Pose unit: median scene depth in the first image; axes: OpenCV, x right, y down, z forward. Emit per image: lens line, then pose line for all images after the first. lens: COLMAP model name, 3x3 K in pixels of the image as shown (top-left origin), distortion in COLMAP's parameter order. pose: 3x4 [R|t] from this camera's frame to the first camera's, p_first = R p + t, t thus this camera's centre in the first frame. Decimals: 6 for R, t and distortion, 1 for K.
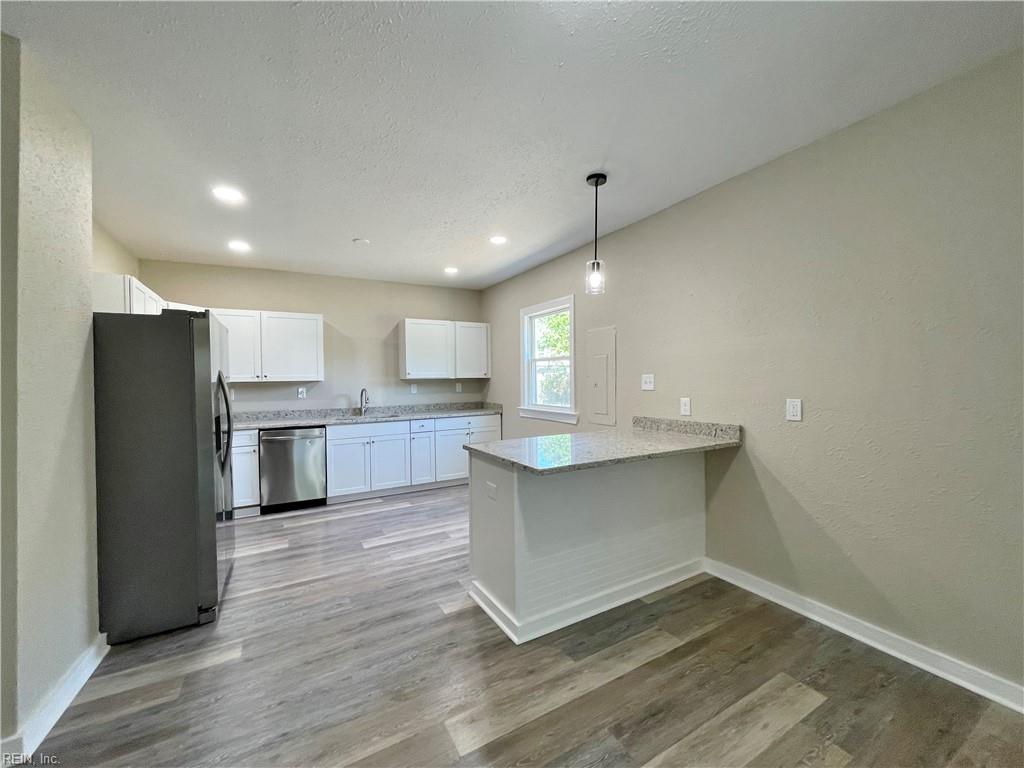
lens RADIAL K [[412.5, 0, 514.8], [0, 412.5, 381.0], [0, 0, 1]] dist [0.000180, -0.000064]
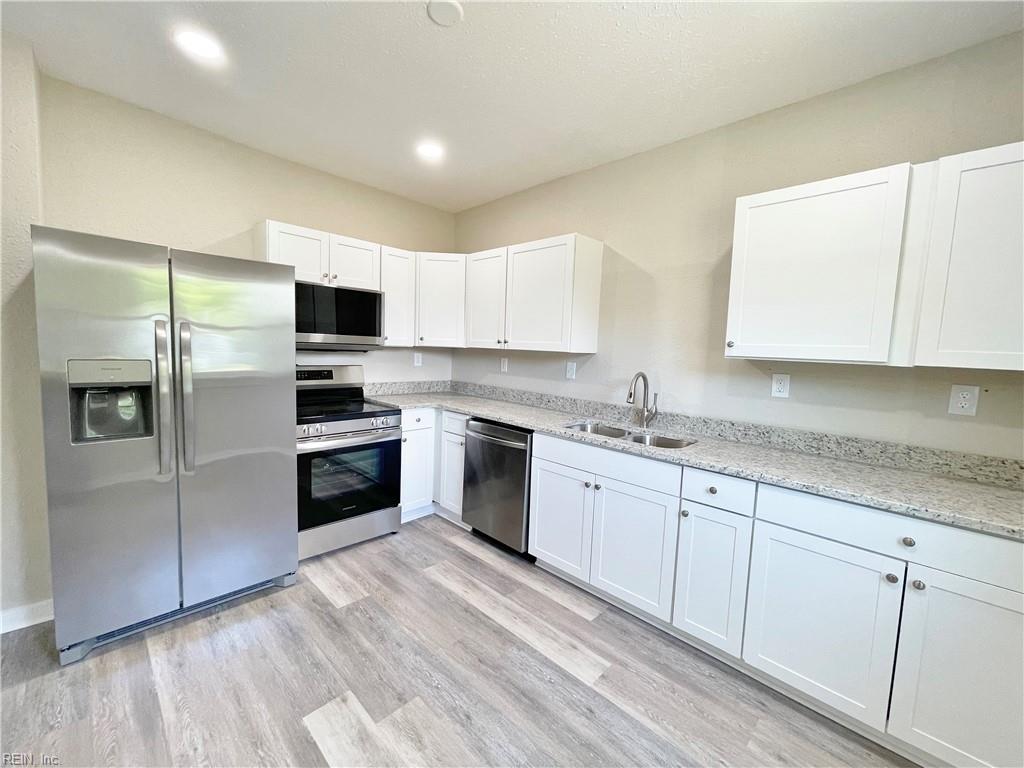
lens RADIAL K [[412.5, 0, 514.8], [0, 412.5, 381.0], [0, 0, 1]] dist [0.000180, -0.000064]
pose [[0.282501, 0.105784, -0.953417, 0.067180], [-0.053608, 0.994089, 0.094412, -0.011840], [0.957768, 0.024439, 0.286501, 0.813845]]
